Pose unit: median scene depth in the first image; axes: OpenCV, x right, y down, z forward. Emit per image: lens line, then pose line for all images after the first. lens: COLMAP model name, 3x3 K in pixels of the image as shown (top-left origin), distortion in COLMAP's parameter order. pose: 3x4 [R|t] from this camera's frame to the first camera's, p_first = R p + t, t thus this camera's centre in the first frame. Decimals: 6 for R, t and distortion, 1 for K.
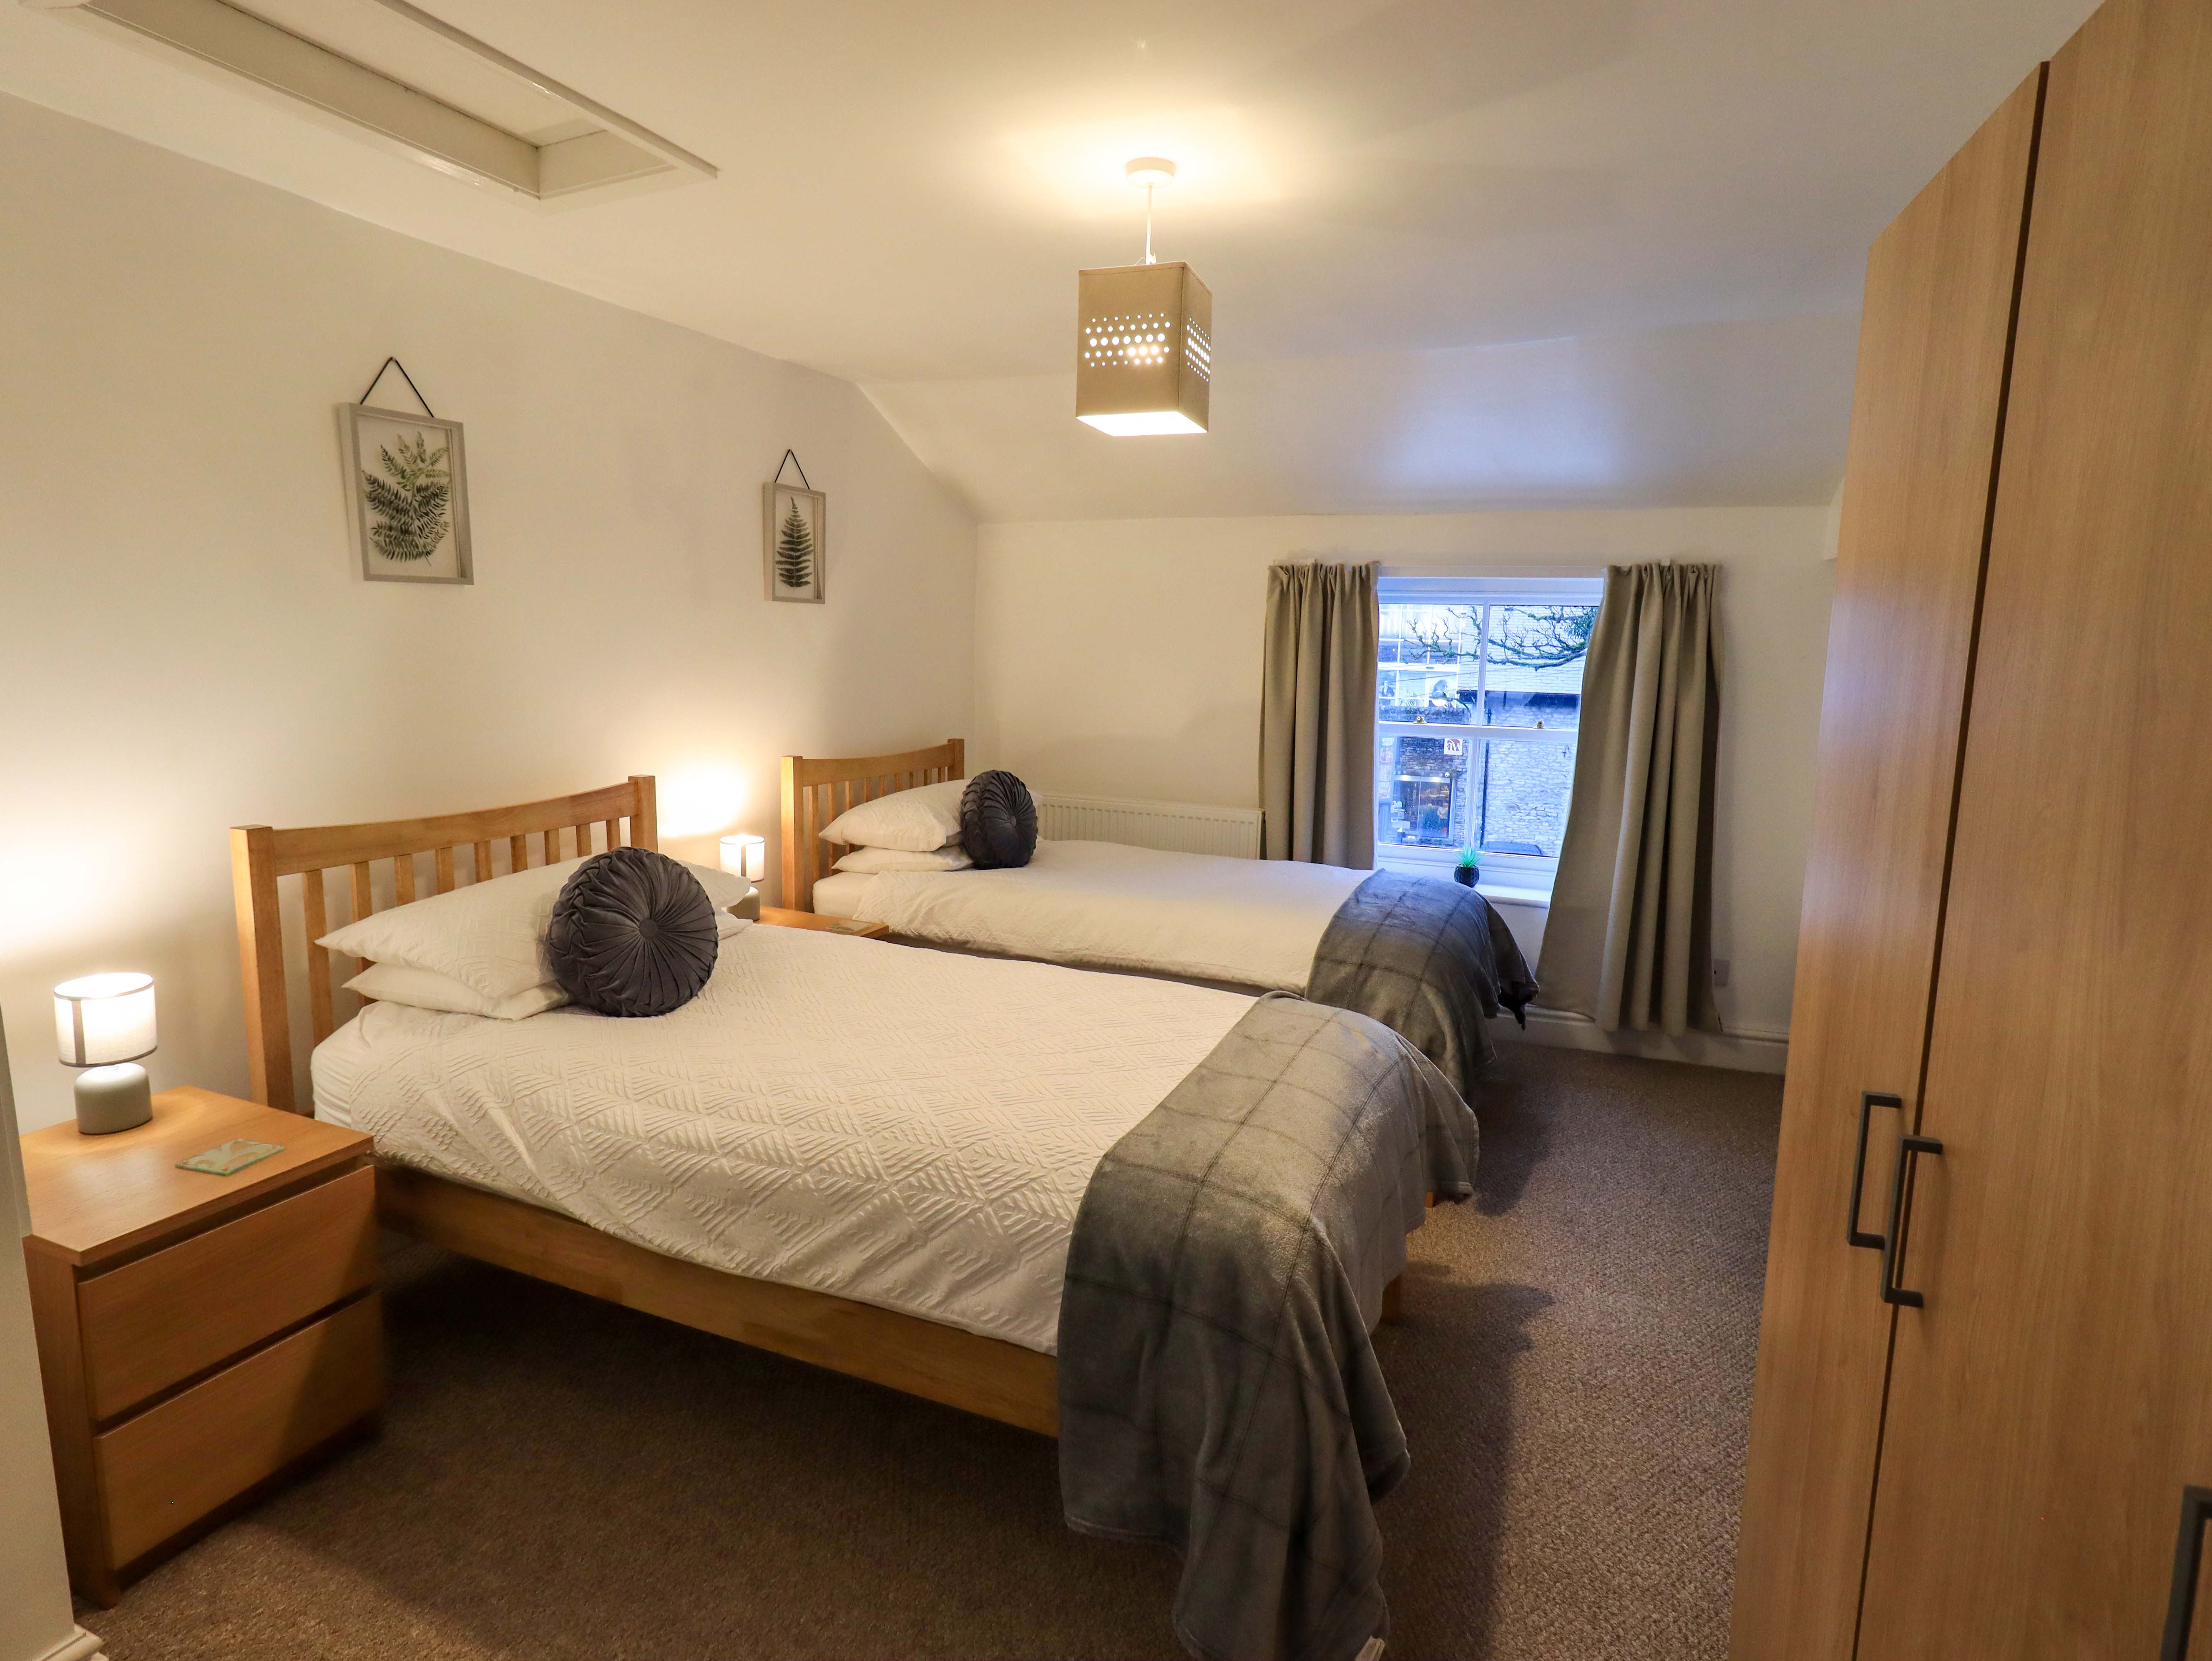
lens RADIAL K [[1156.4, 0, 1109.2], [0, 1156.4, 811.7], [0, 0, 1]] dist [0.004904, -0.000299]
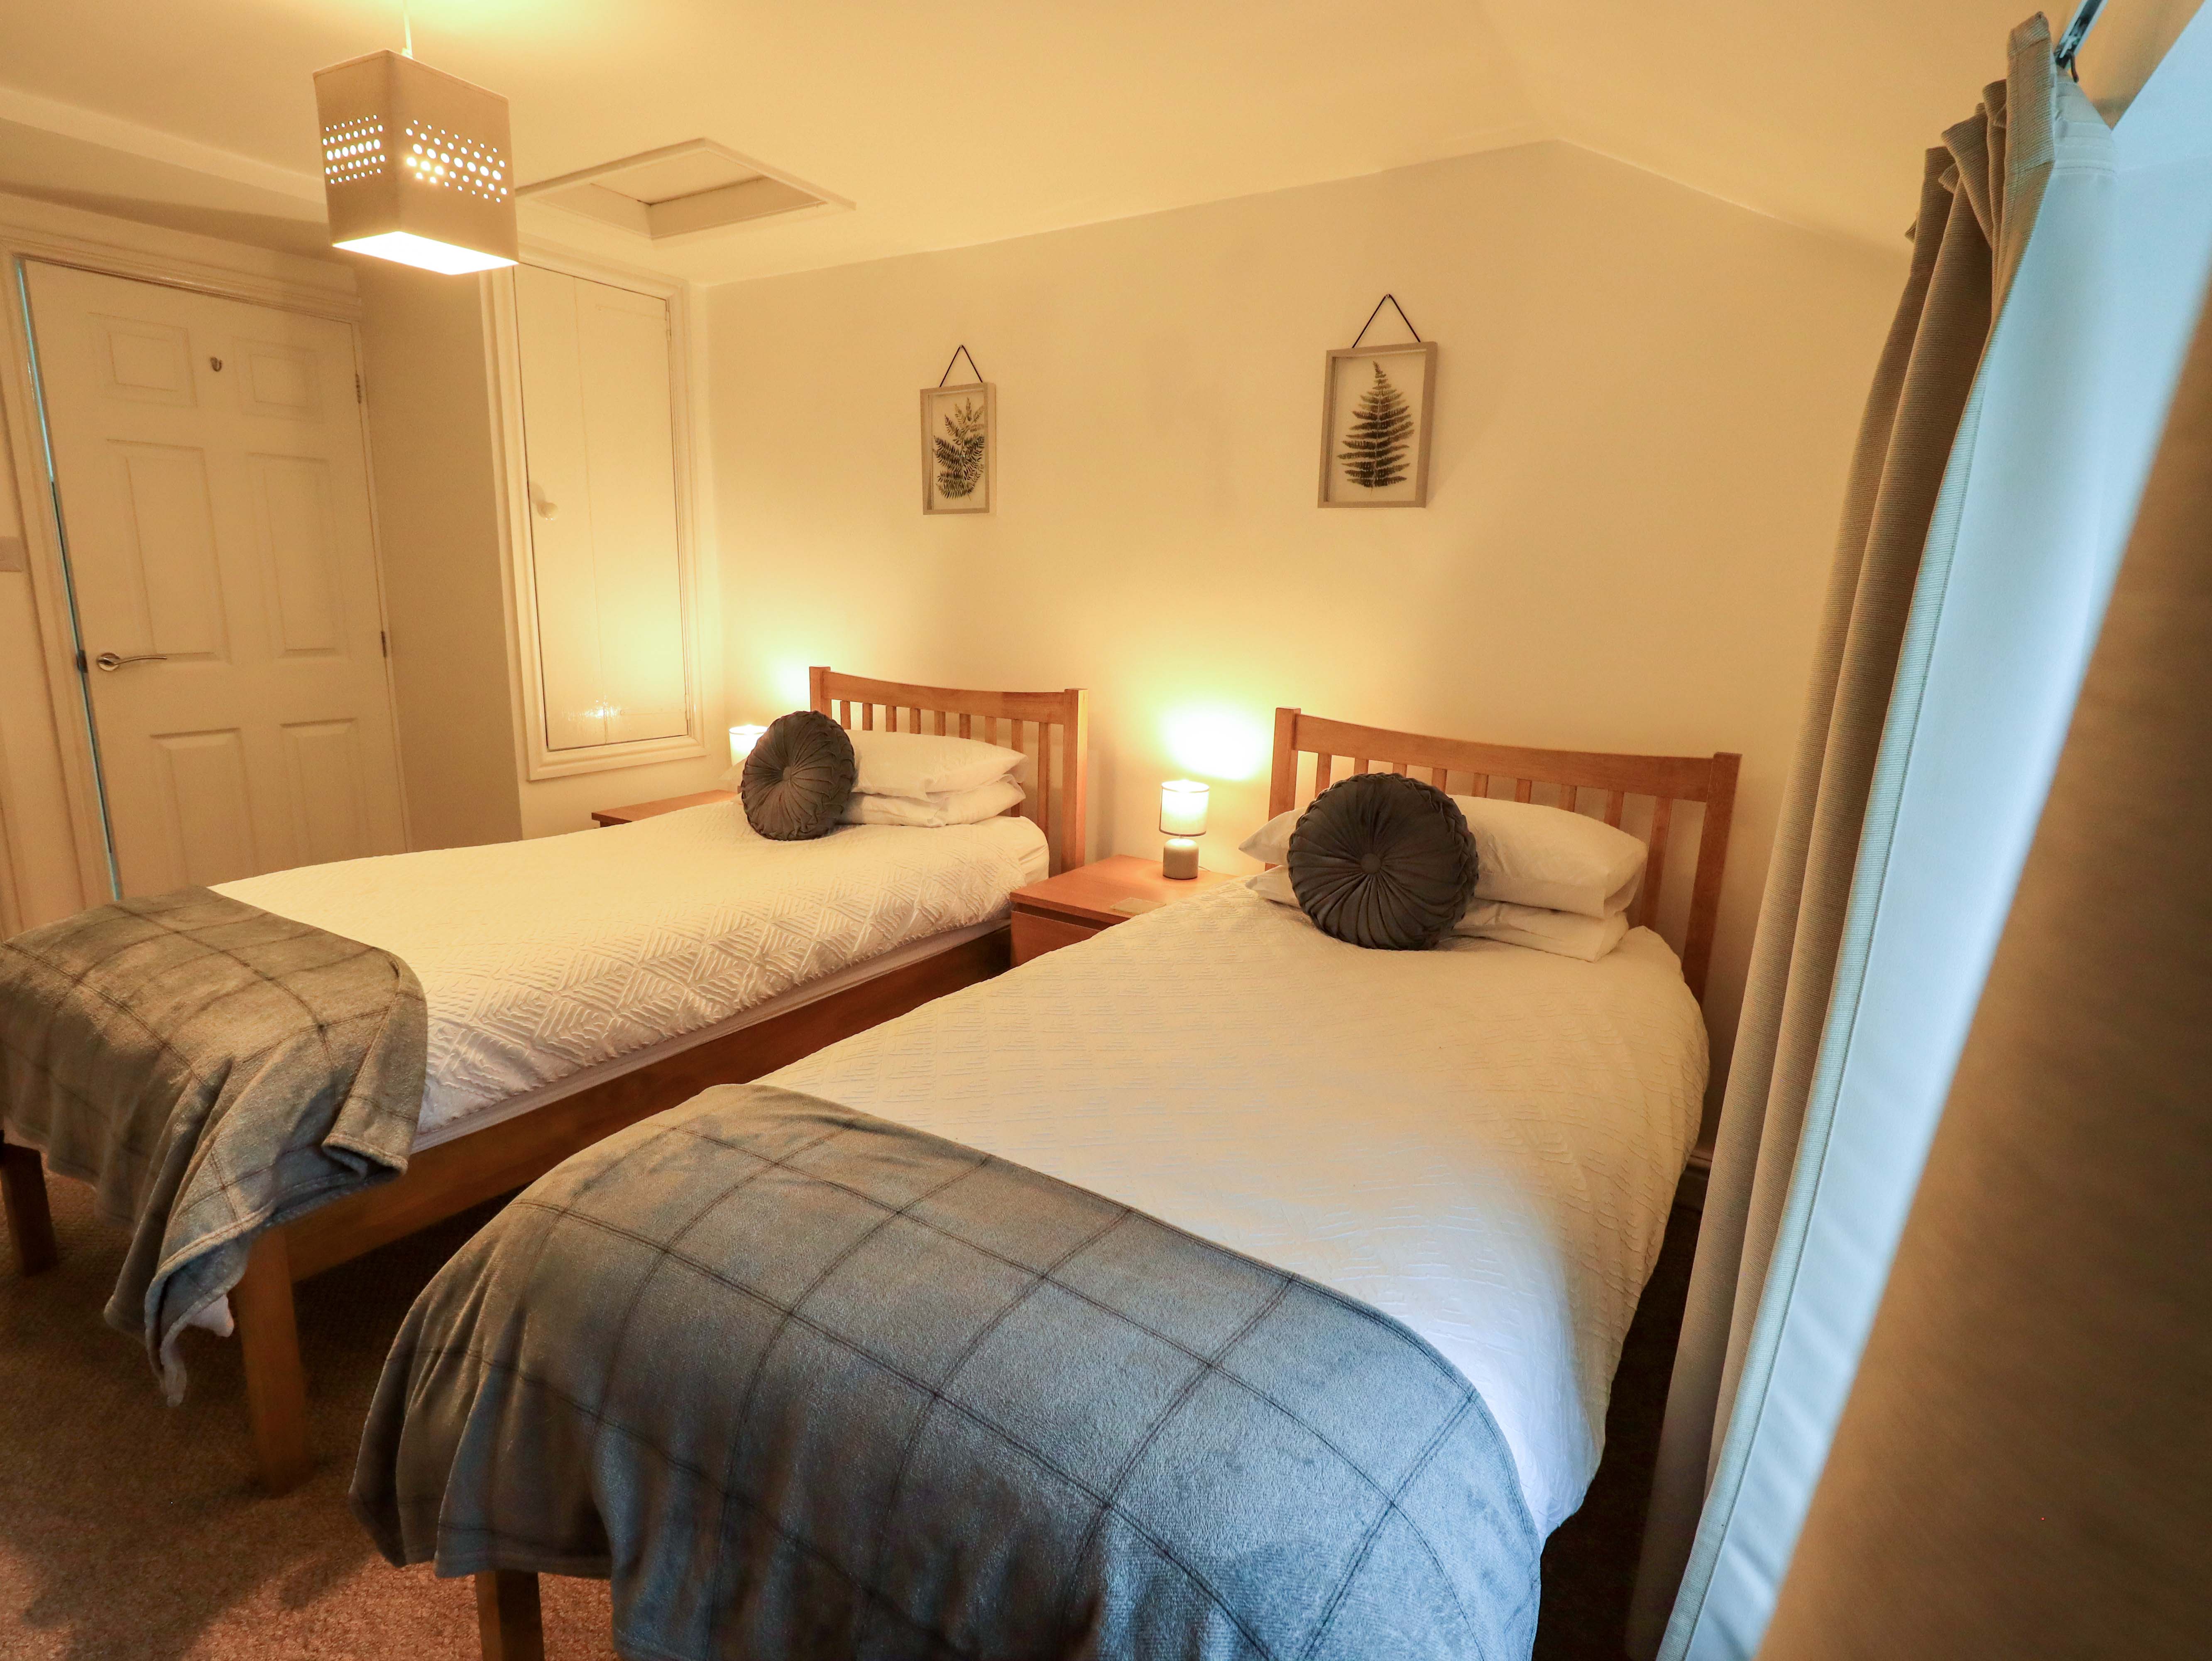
lens RADIAL K [[1156.4, 0, 1109.2], [0, 1156.4, 811.7], [0, 0, 1]] dist [0.004904, -0.000299]
pose [[-0.166449, 0.160372, -0.972921, 0.720963], [-0.181514, 0.964840, 0.190094, -0.149292], [0.969199, 0.208240, -0.131486, 1.398485]]
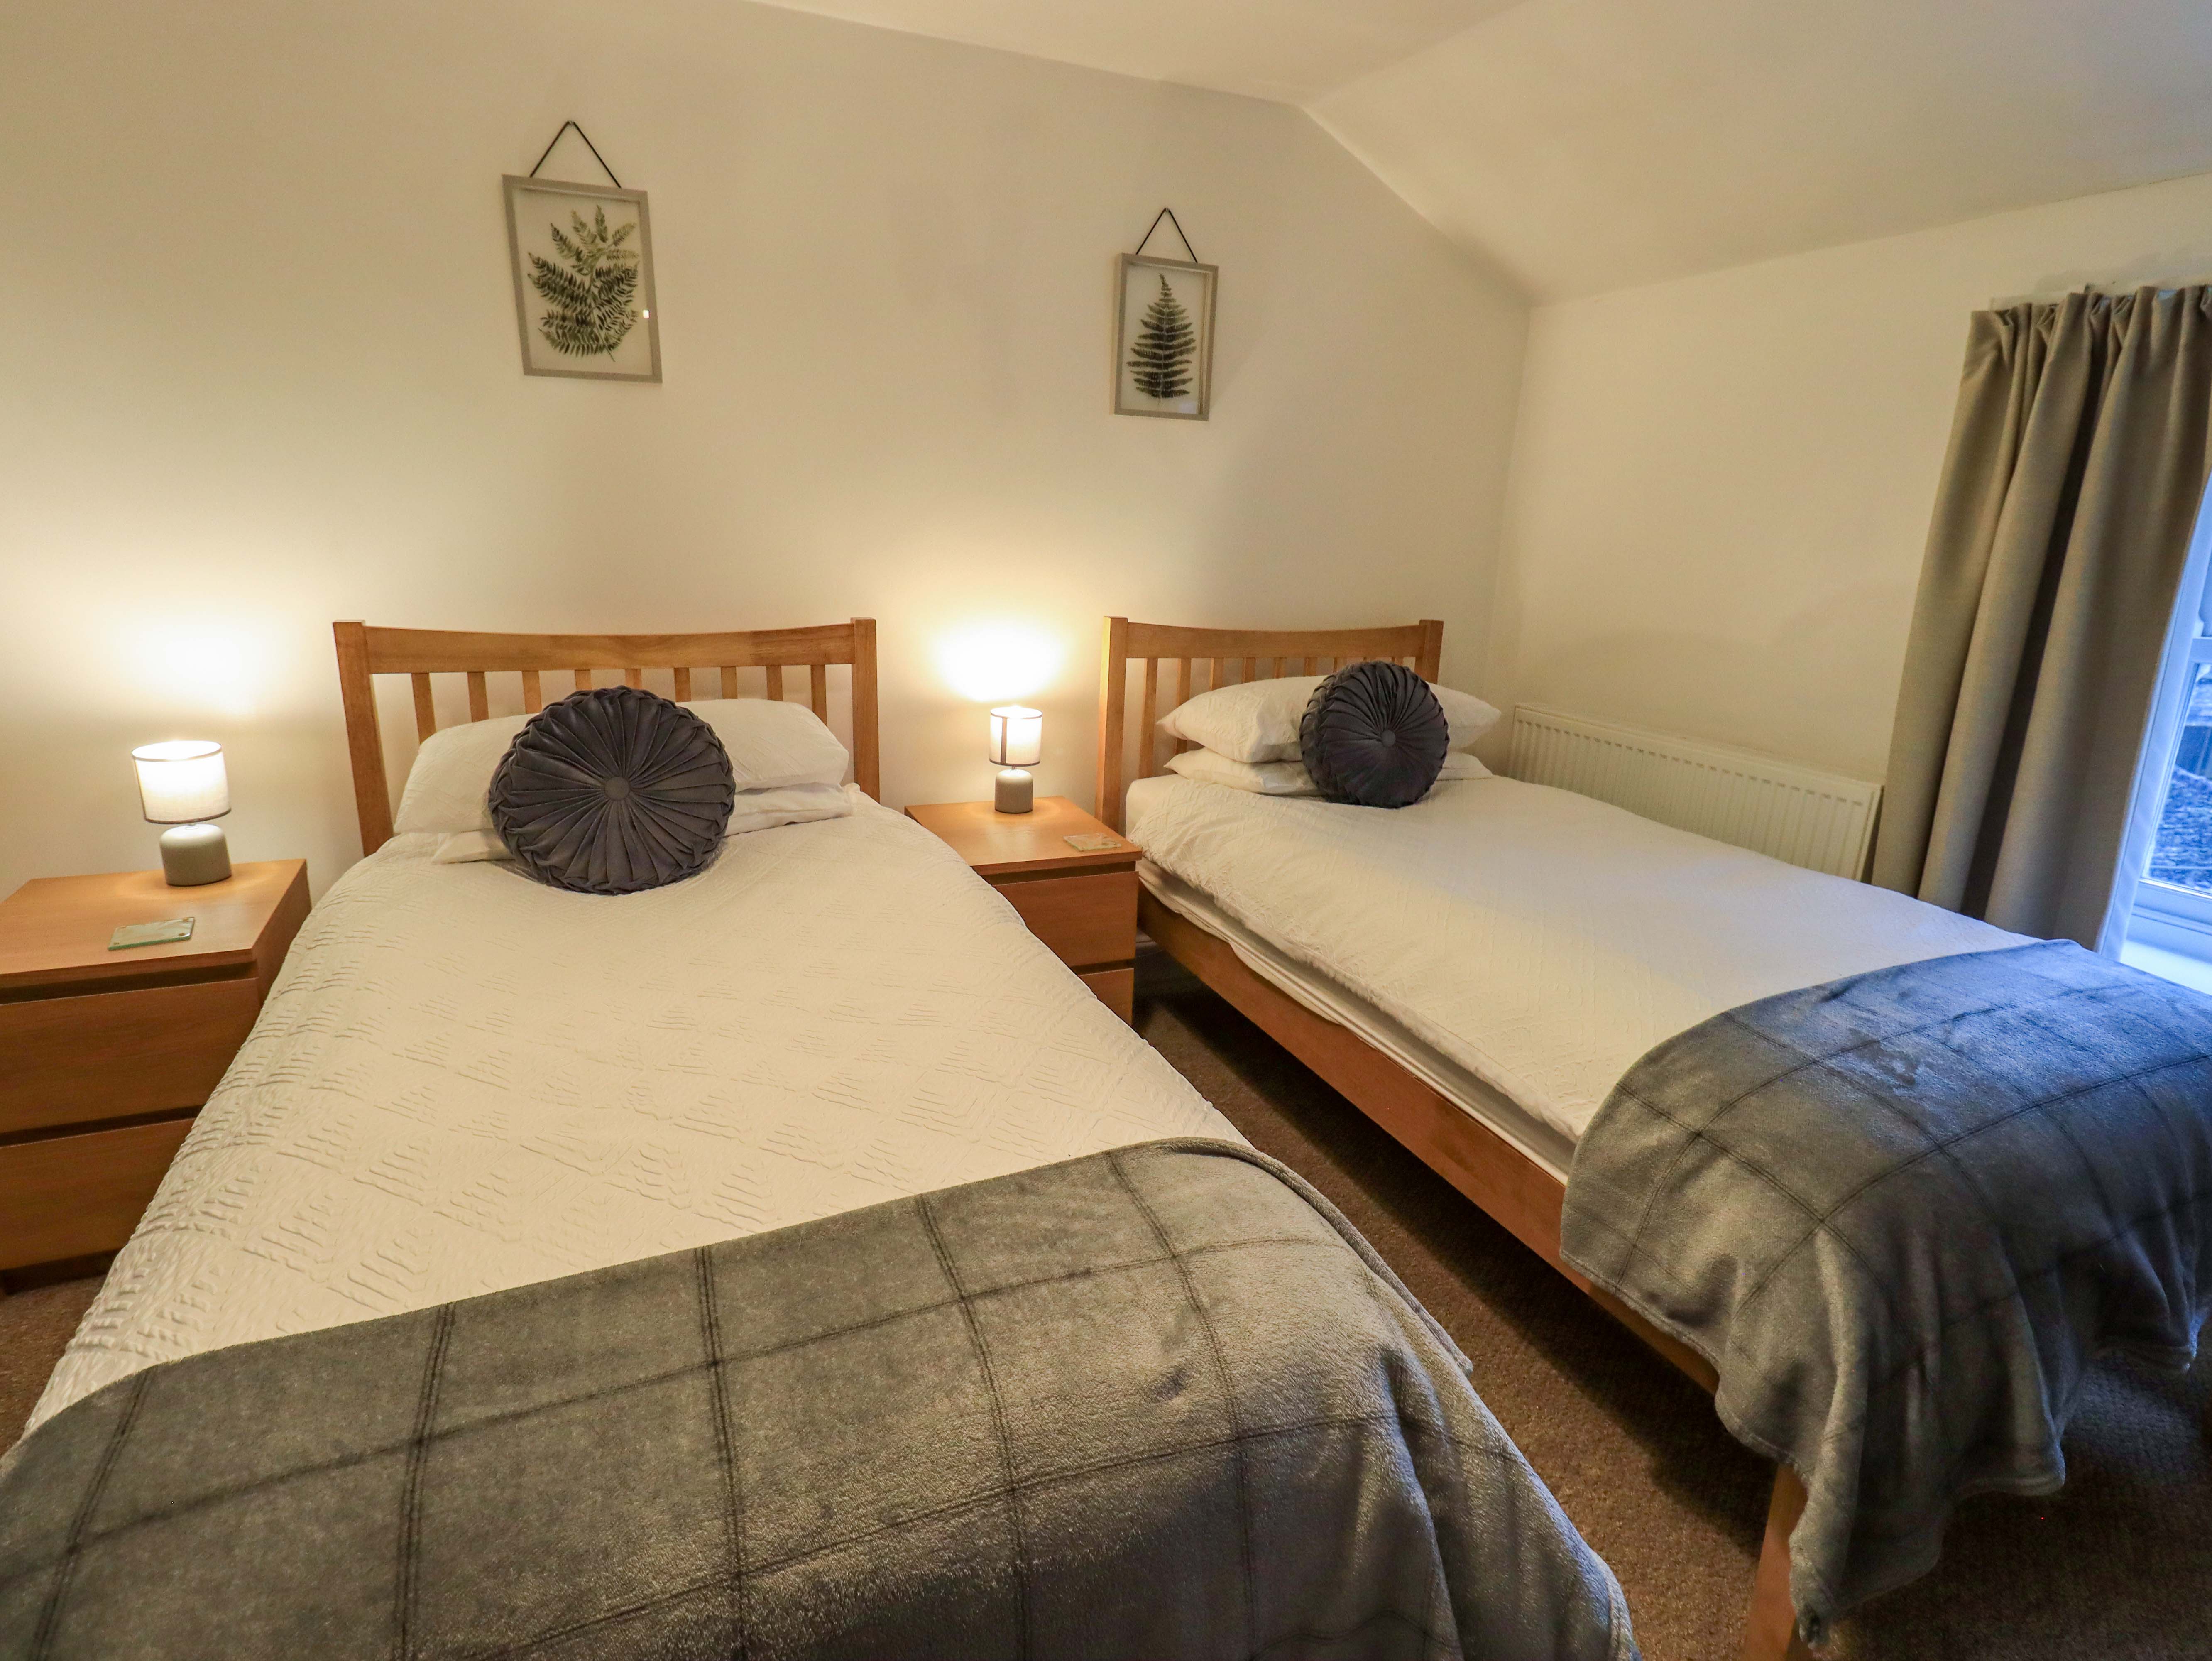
lens RADIAL K [[1156.4, 0, 1109.2], [0, 1156.4, 811.7], [0, 0, 1]] dist [0.004904, -0.000299]
pose [[0.737340, 0.174858, -0.652499, 0.361500], [-0.118715, 0.984426, 0.129659, -0.027176], [0.665009, -0.018141, 0.746615, 0.570748]]
